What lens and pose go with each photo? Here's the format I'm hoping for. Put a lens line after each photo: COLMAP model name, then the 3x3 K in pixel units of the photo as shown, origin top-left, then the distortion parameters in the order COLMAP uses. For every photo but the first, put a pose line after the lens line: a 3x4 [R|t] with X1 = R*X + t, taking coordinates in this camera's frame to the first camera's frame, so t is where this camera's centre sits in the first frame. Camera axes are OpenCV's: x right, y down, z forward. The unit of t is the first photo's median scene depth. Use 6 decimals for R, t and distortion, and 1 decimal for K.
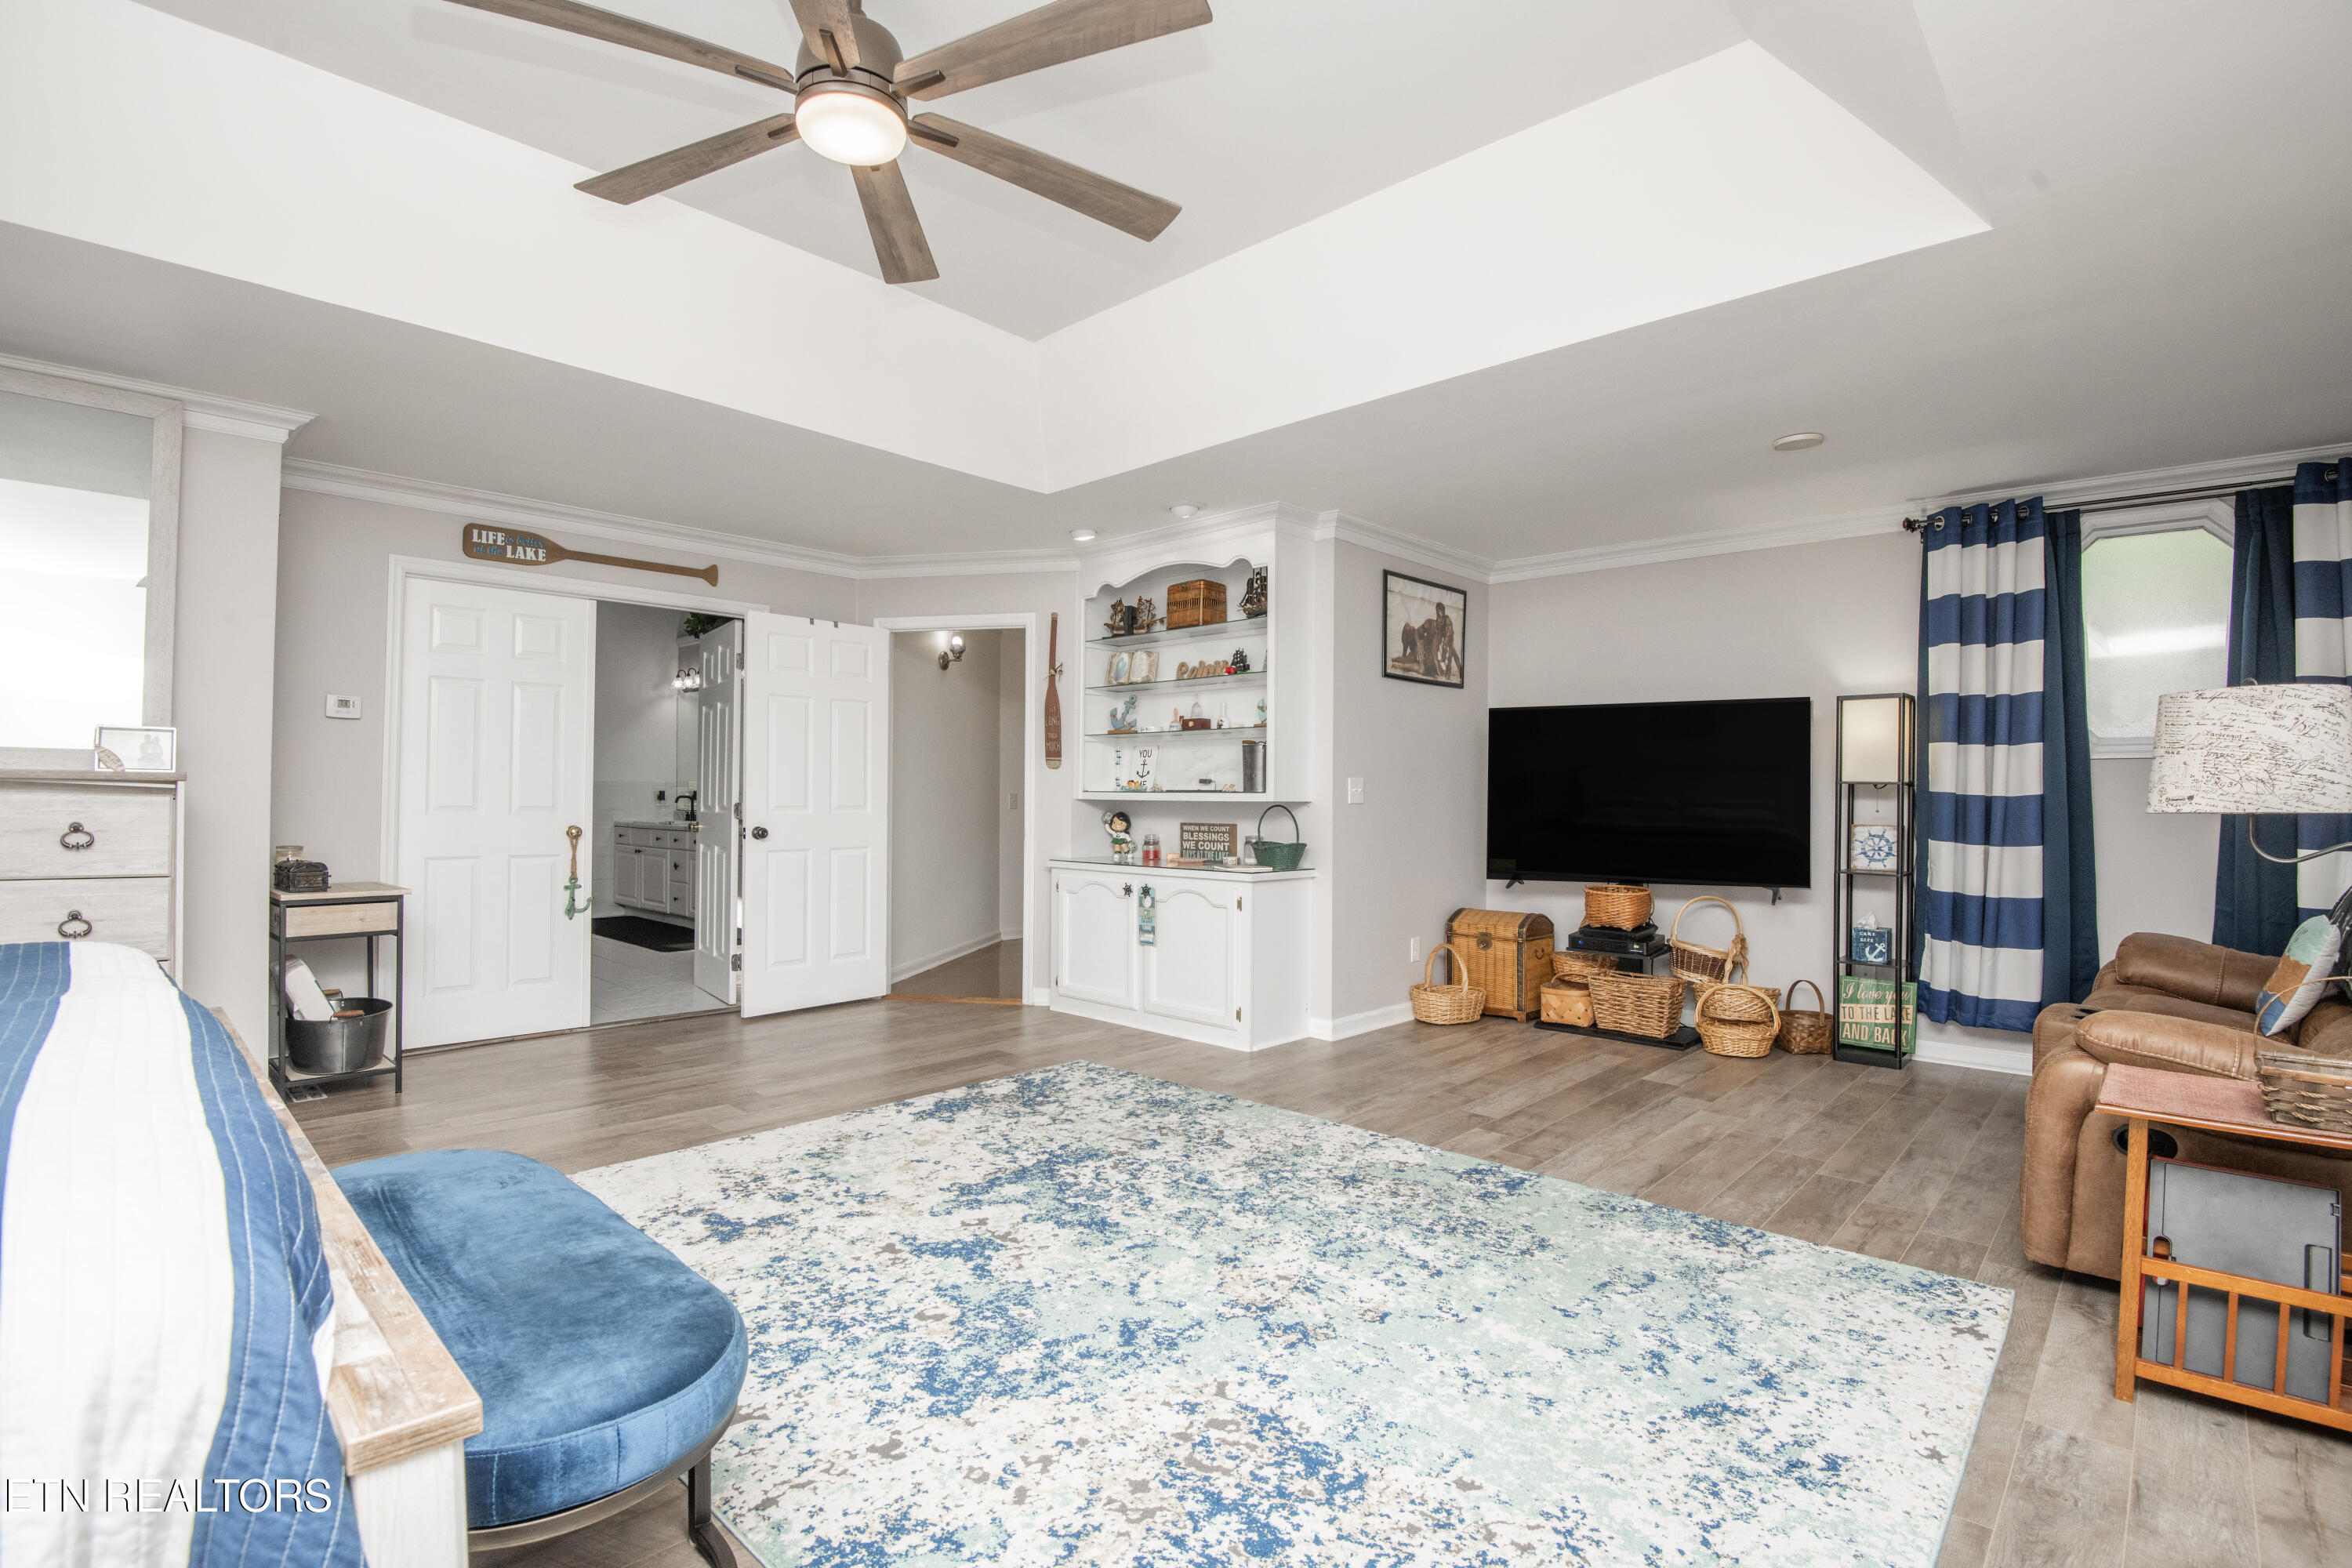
lens RADIAL K [[1092.3, 0, 1173.9], [0, 1092.3, 791.0], [0, 0, 1]] dist [-0.041236, -0.002352]
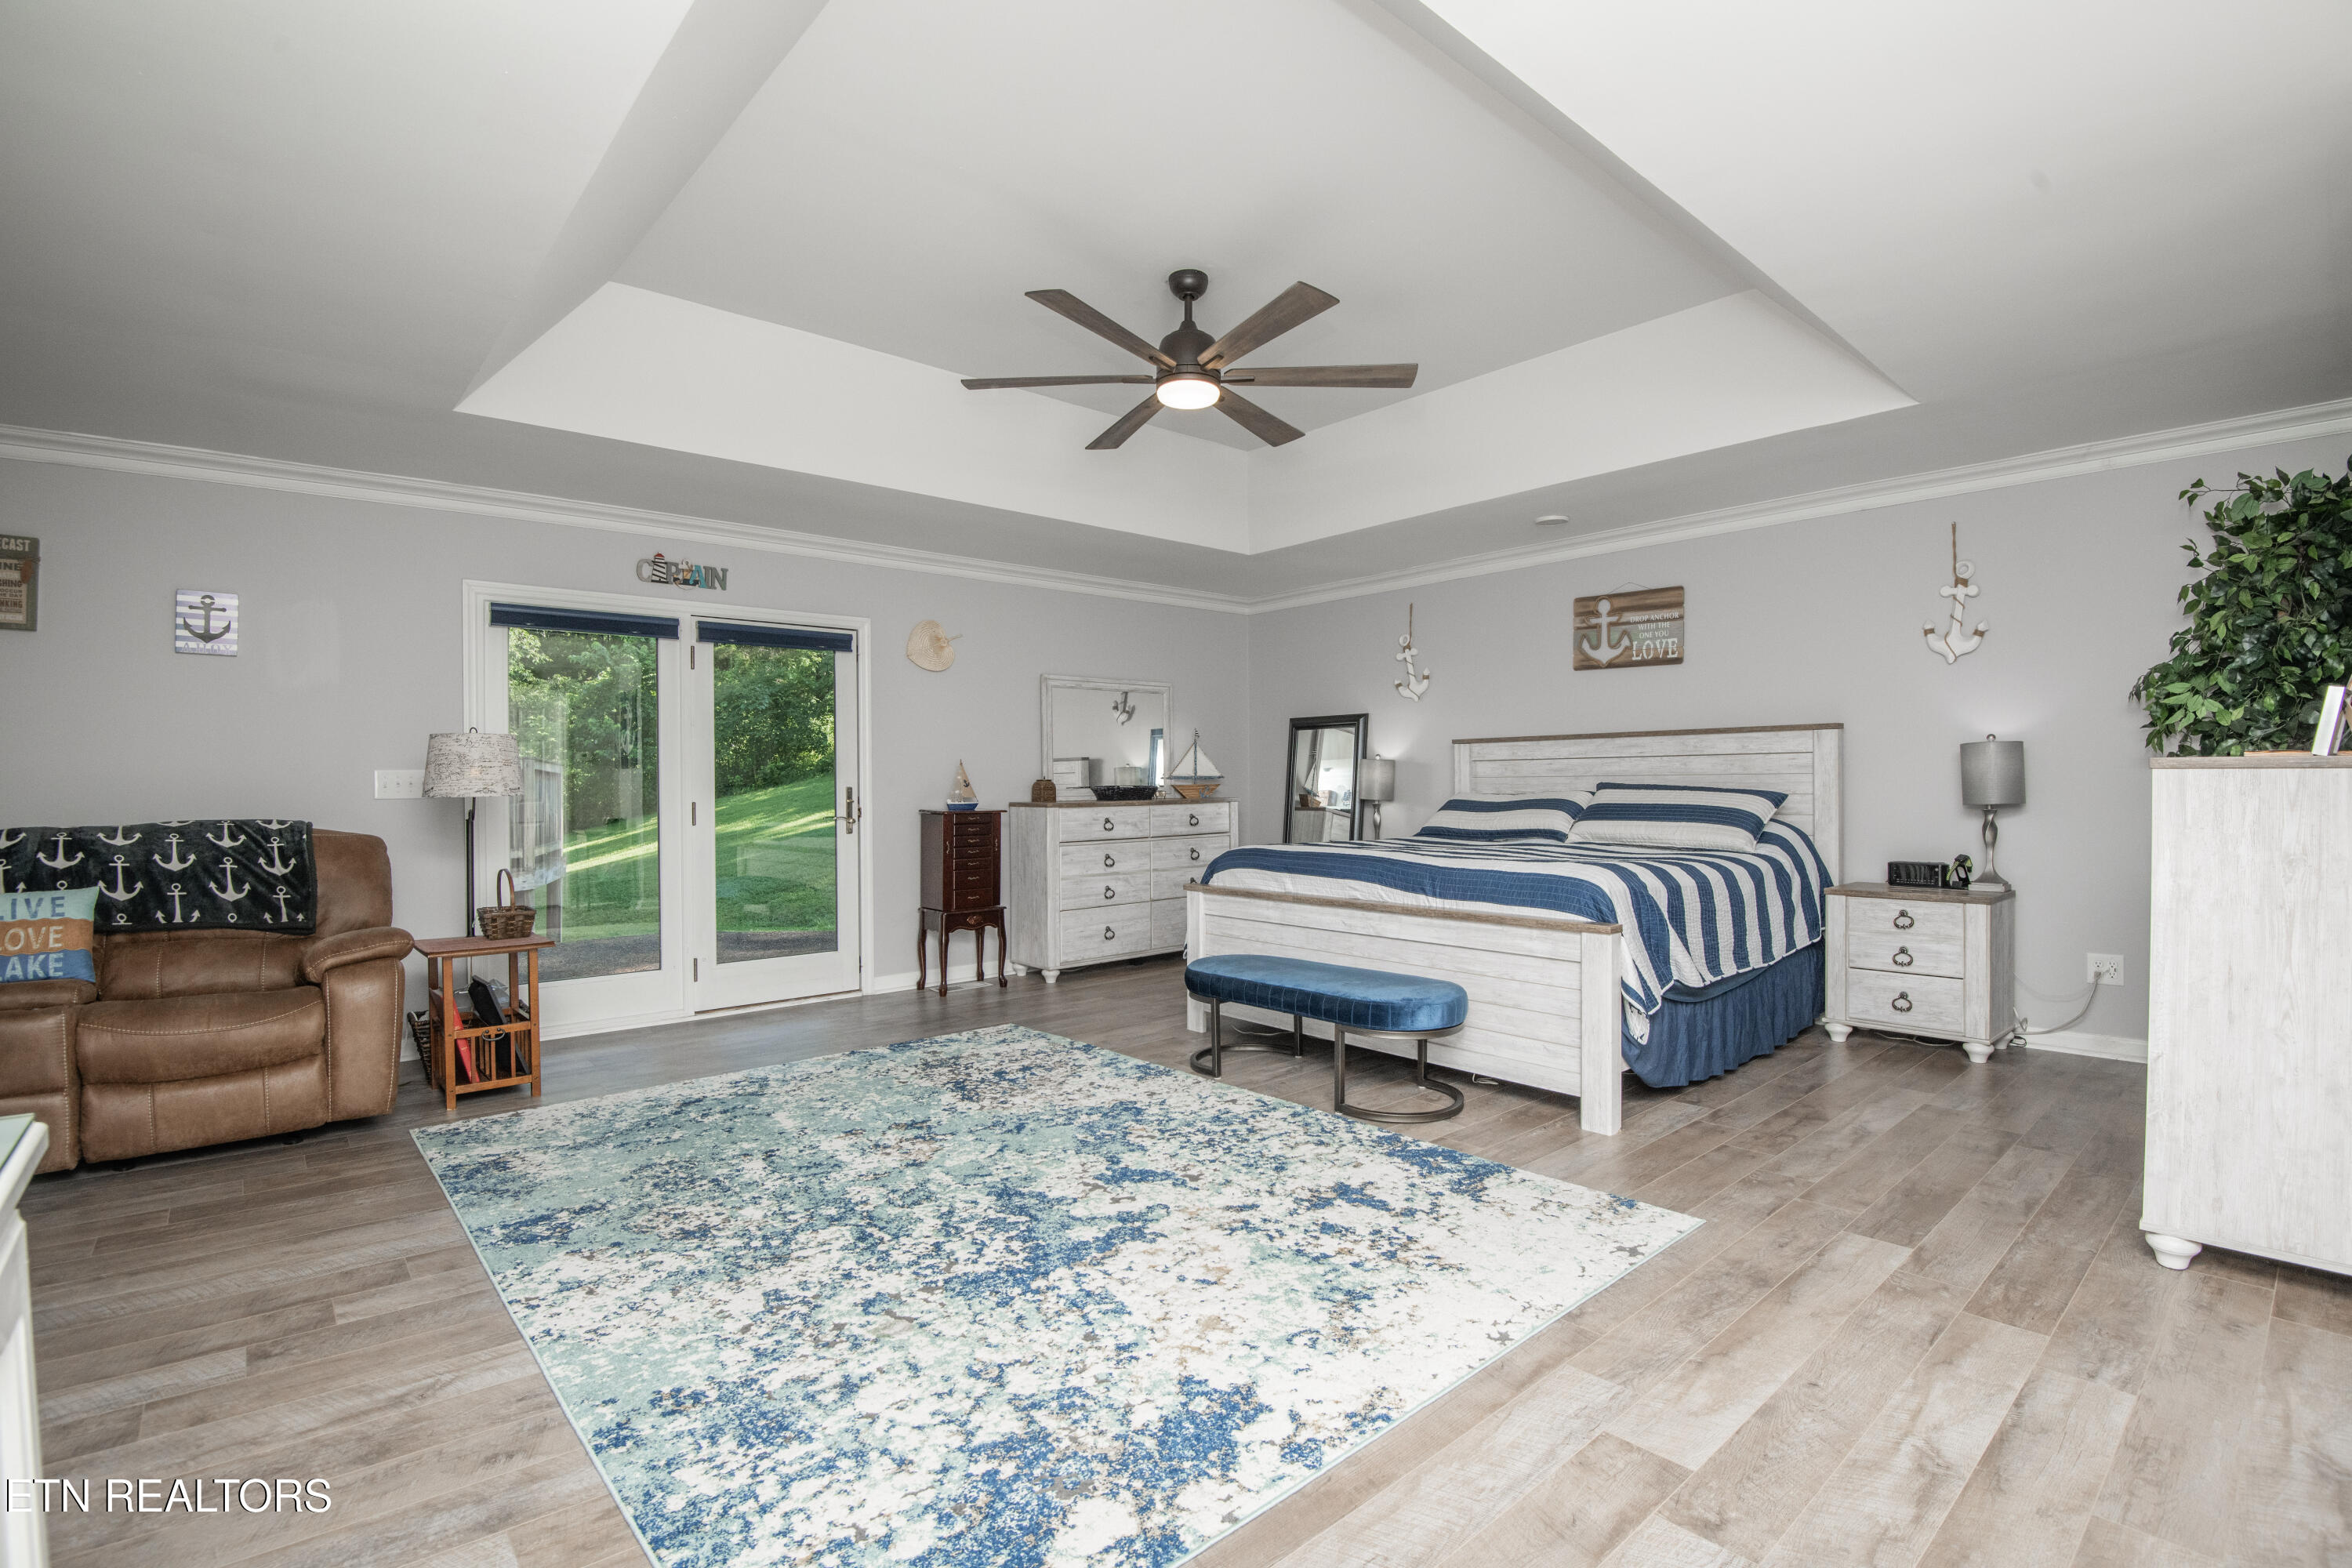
lens RADIAL K [[1092.3, 0, 1184.7], [0, 1092.3, 788.2], [0, 0, 1]] dist [-0.041236, -0.002352]
pose [[-0.996518, -0.002520, 0.083337, -0.316155], [-0.002912, 0.999985, -0.004585, 0.008743], [-0.083325, -0.004812, -0.996511, 1.957057]]
